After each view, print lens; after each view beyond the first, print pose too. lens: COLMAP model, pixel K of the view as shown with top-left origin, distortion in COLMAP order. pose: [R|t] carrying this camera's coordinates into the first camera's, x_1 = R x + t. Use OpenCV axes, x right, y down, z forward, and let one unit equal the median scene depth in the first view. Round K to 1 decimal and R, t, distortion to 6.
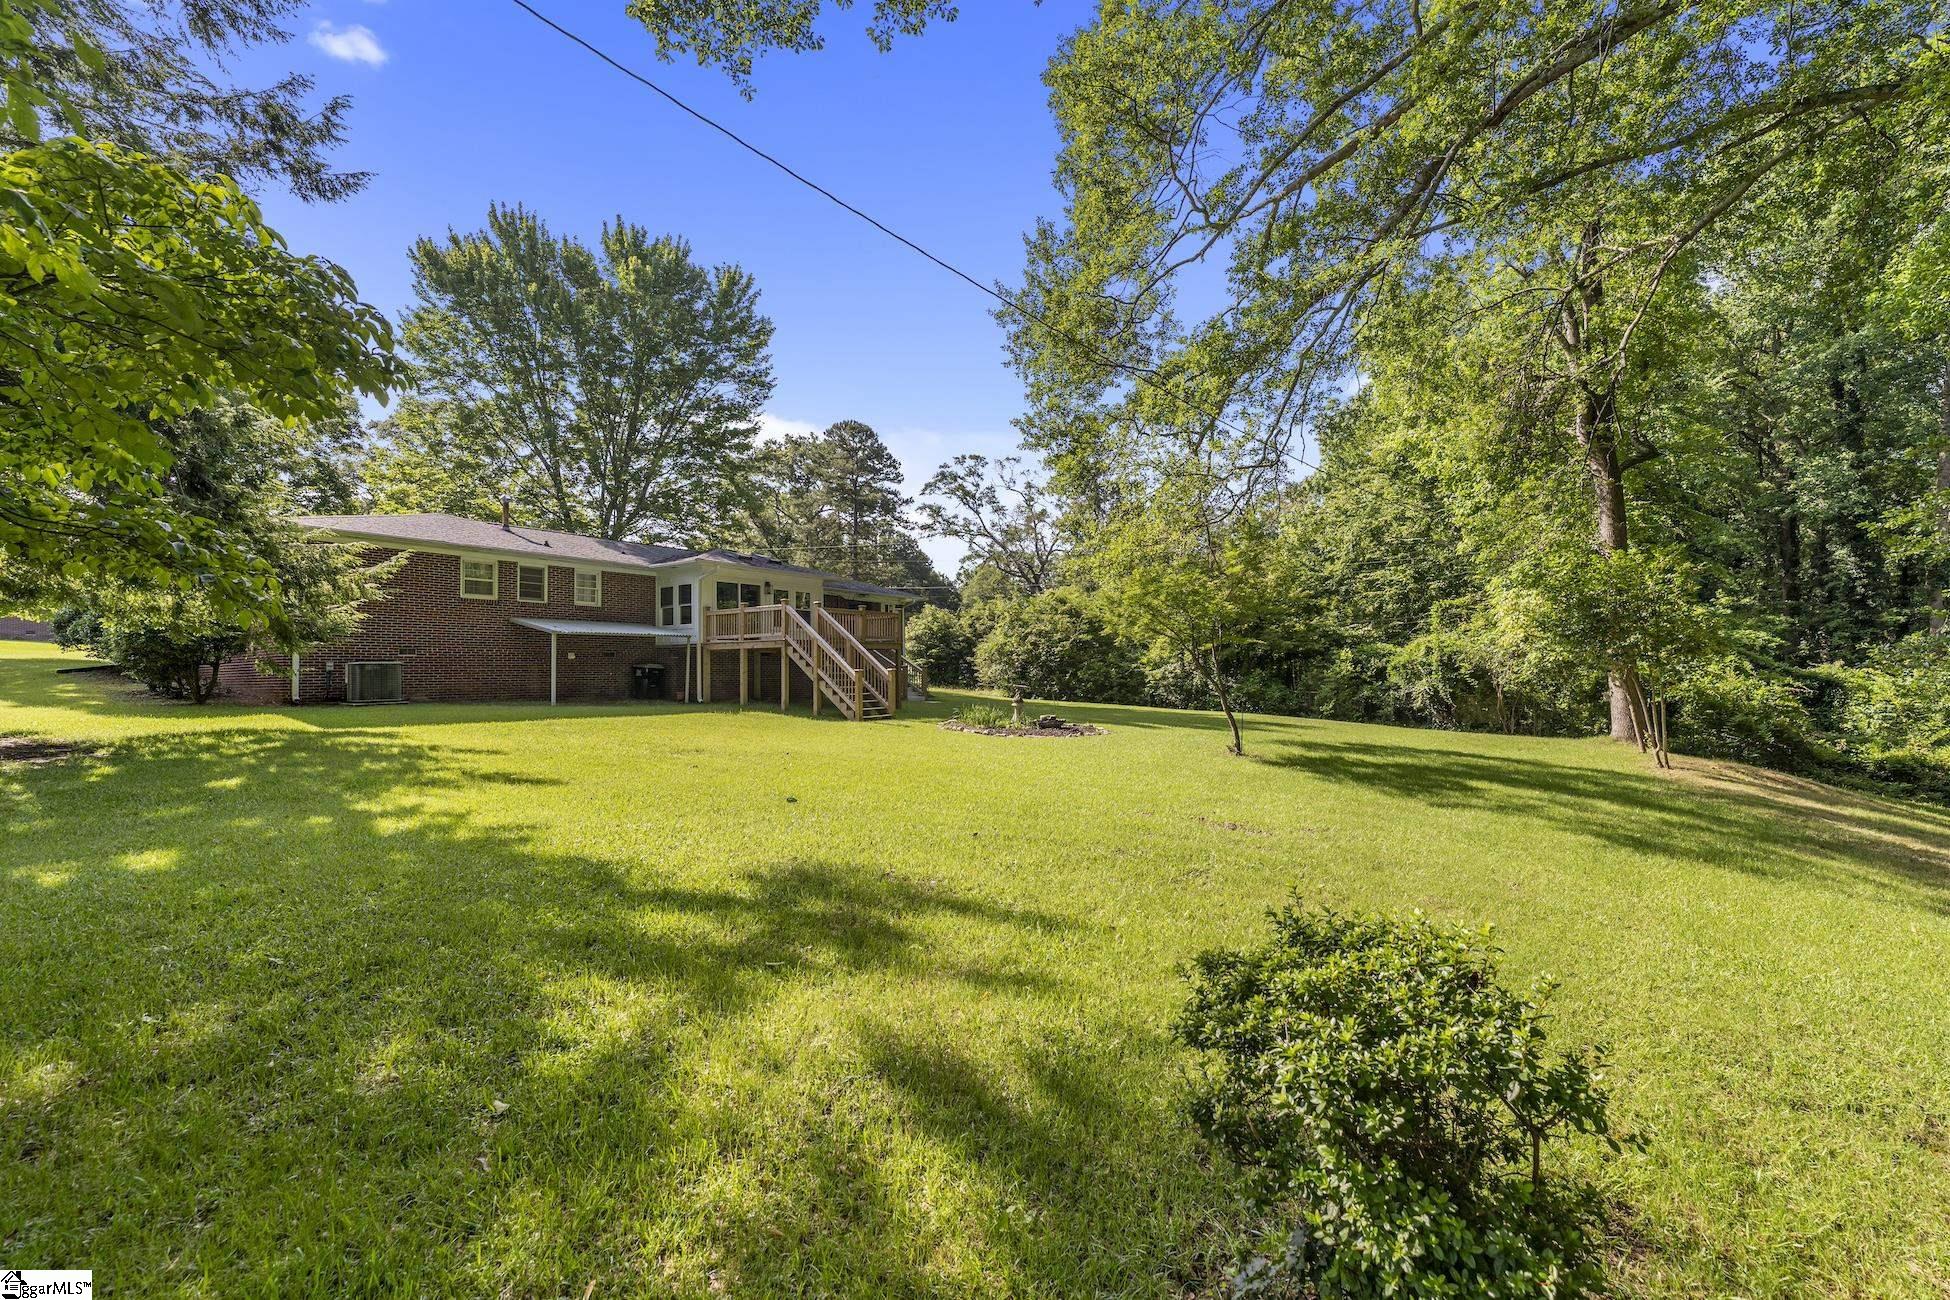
lens RADIAL K [[804.1, 0, 973.7], [0, 804.1, 654.0], [0, 0, 1]] dist [-0.001773, -0.000077]
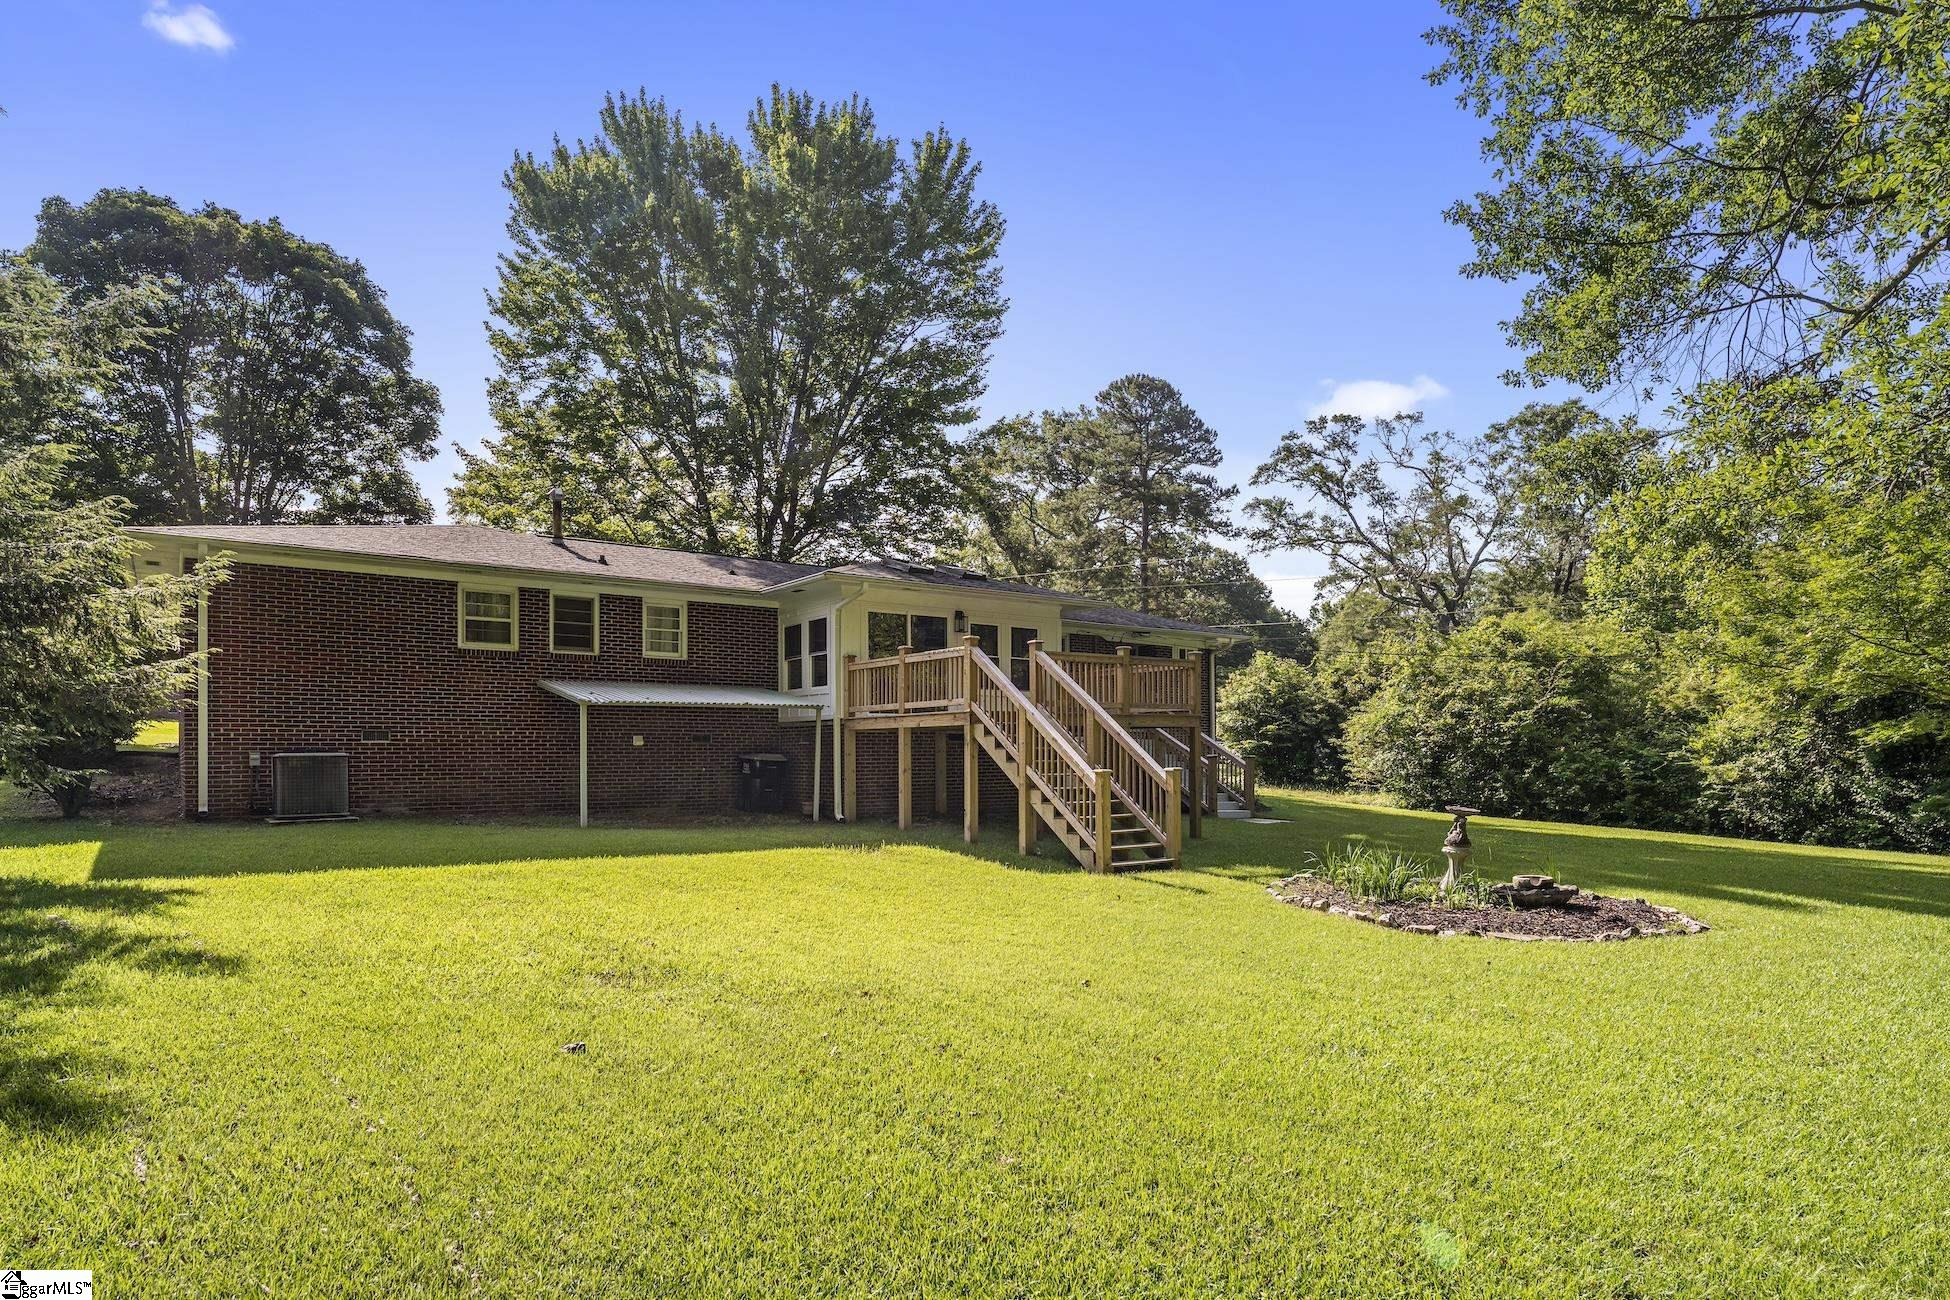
lens RADIAL K [[1062.5, 0, 900.7], [0, 1062.5, 734.4], [0, 0, 1]] dist [0.005187, 0.001965]
pose [[0.925371, 0.000435, -0.379062, -0.004711], [0.001410, 0.999988, 0.004589, -0.003454], [0.379060, -0.004781, 0.925360, 0.193178]]
